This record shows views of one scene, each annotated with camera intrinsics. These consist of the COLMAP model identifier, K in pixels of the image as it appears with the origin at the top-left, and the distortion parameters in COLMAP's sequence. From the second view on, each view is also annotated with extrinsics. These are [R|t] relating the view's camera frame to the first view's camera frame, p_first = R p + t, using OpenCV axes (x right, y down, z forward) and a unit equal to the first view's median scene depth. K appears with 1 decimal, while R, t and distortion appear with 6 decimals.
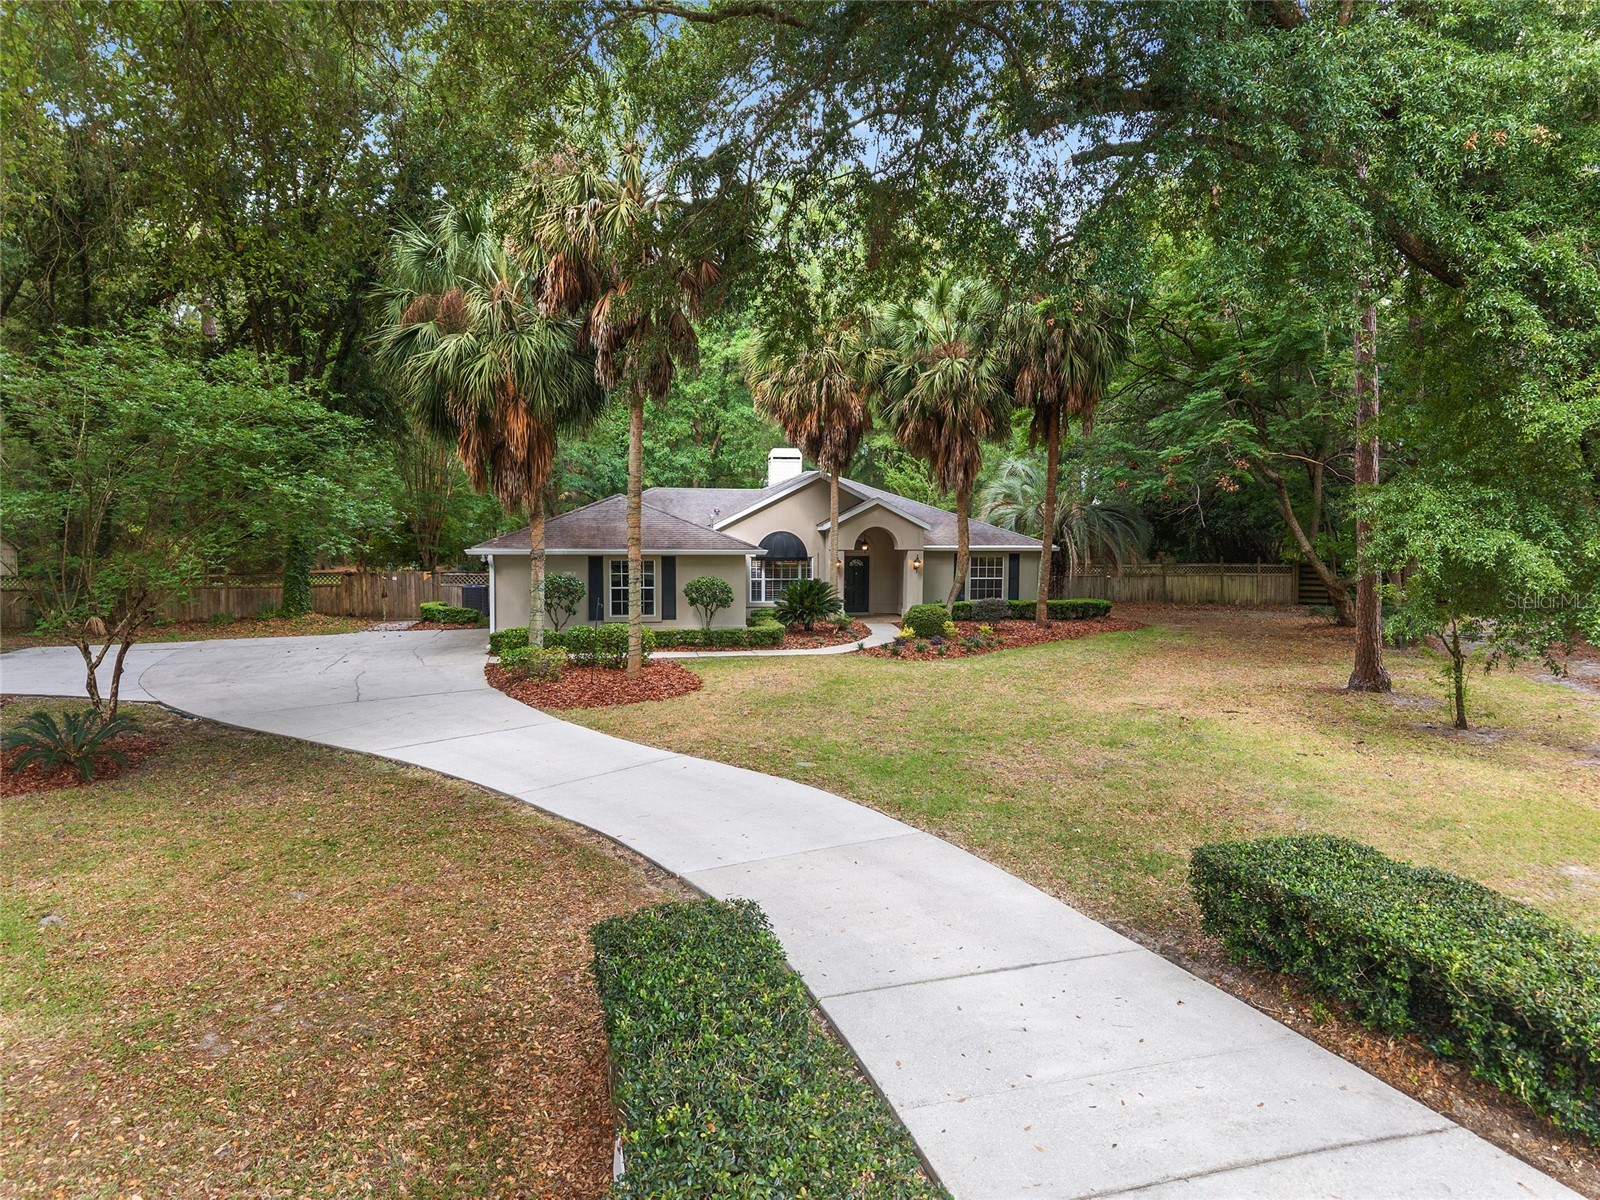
lens RADIAL K [[1116.9, 0, 795.9], [0, 1116.9, 632.7], [0, 0, 1]] dist [0.016213, -0.008937]
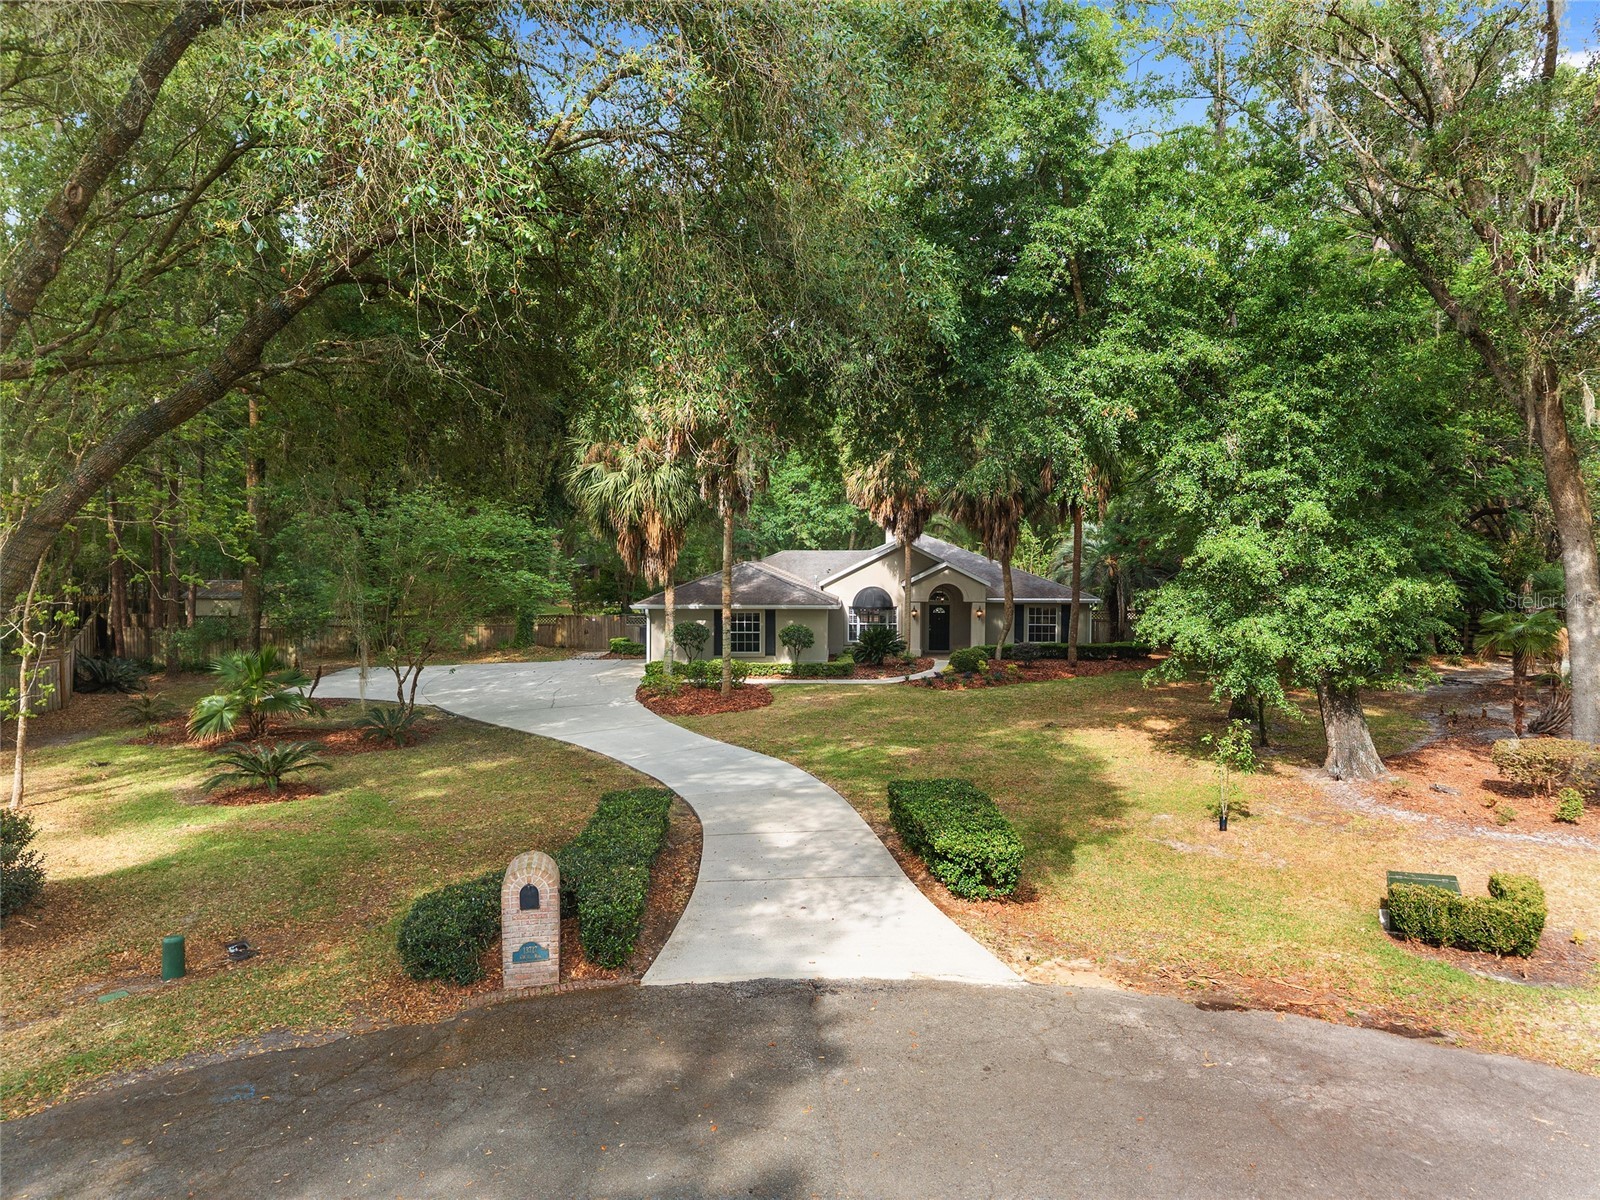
lens RADIAL K [[1116.9, 0, 768.0], [0, 1116.9, 609.9], [0, 0, 1]] dist [0.016213, -0.008937]
pose [[0.976148, 0.006647, -0.217003, 0.184510], [-0.015710, 0.999073, -0.040068, -0.013241], [0.216536, 0.042522, 0.975348, -0.351268]]
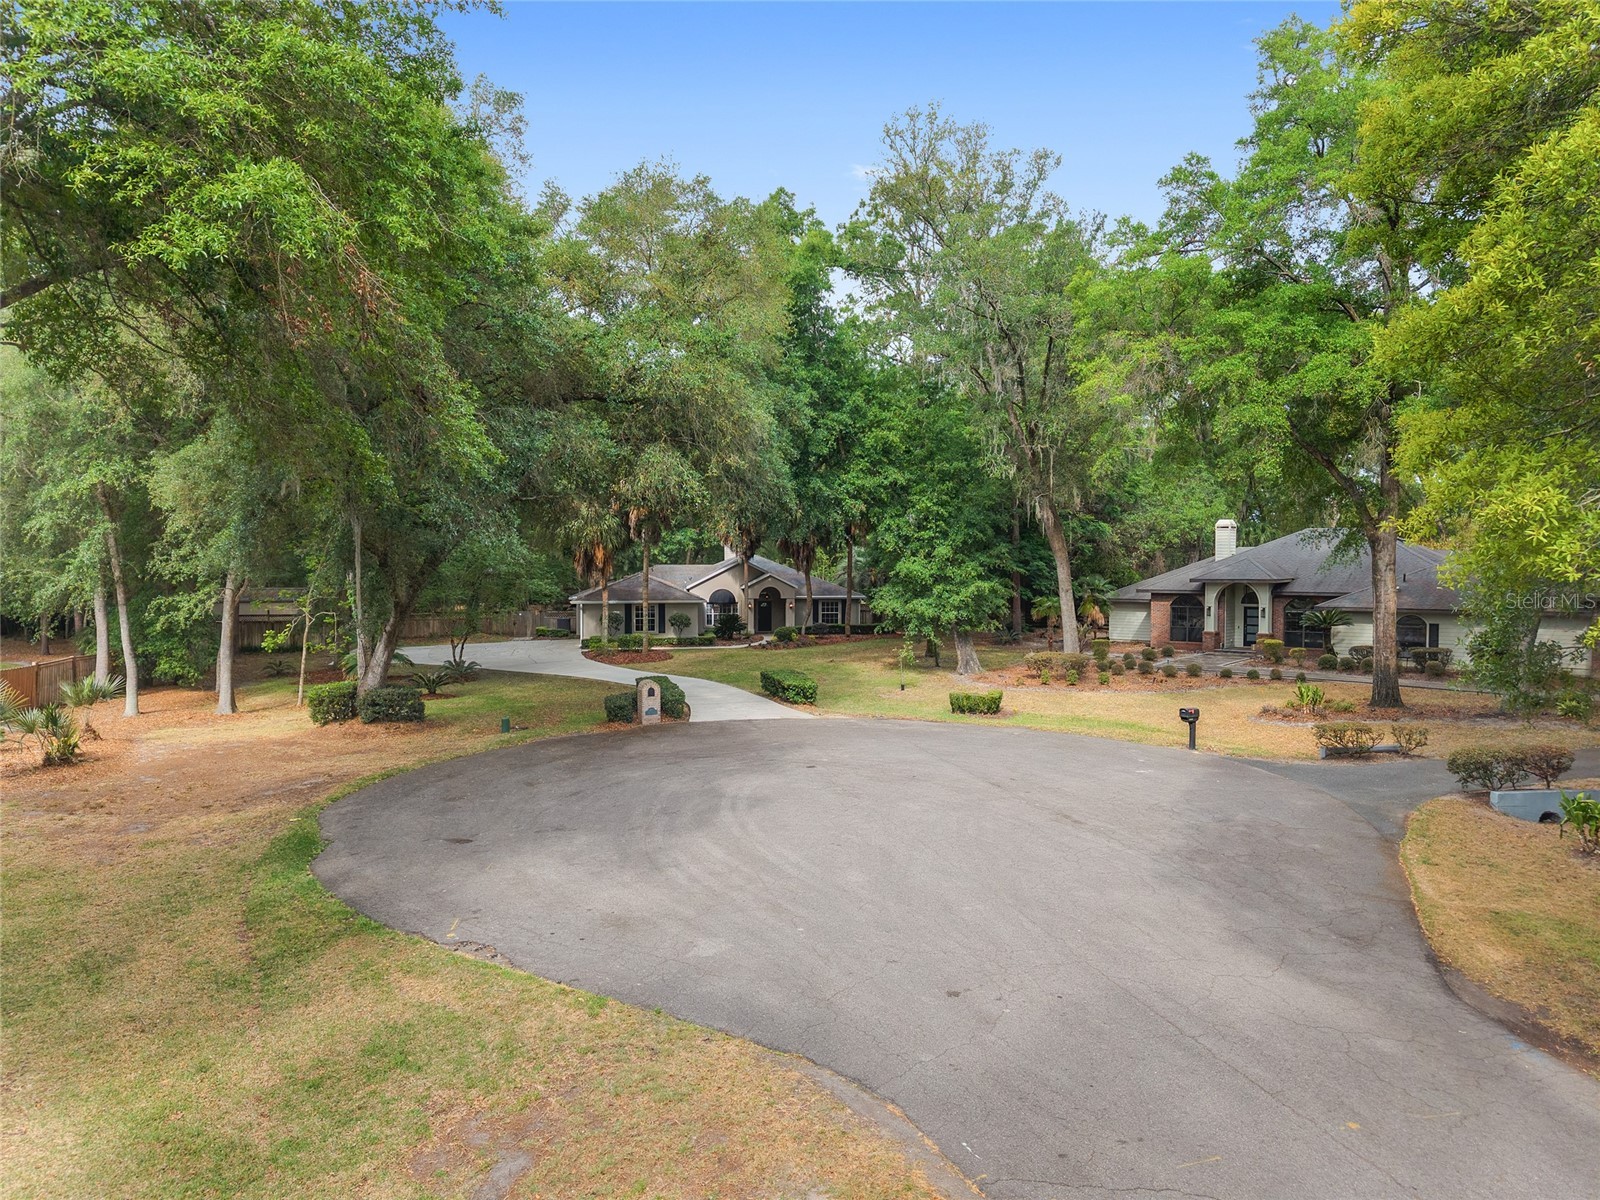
lens RADIAL K [[1116.9, 0, 802.8], [0, 1116.9, 601.0], [0, 0, 1]] dist [0.016213, -0.008937]
pose [[0.999941, -0.005857, -0.009135, 0.182552], [0.005333, 0.998393, -0.056418, 0.050826], [0.009450, 0.056366, 0.998365, -1.183515]]
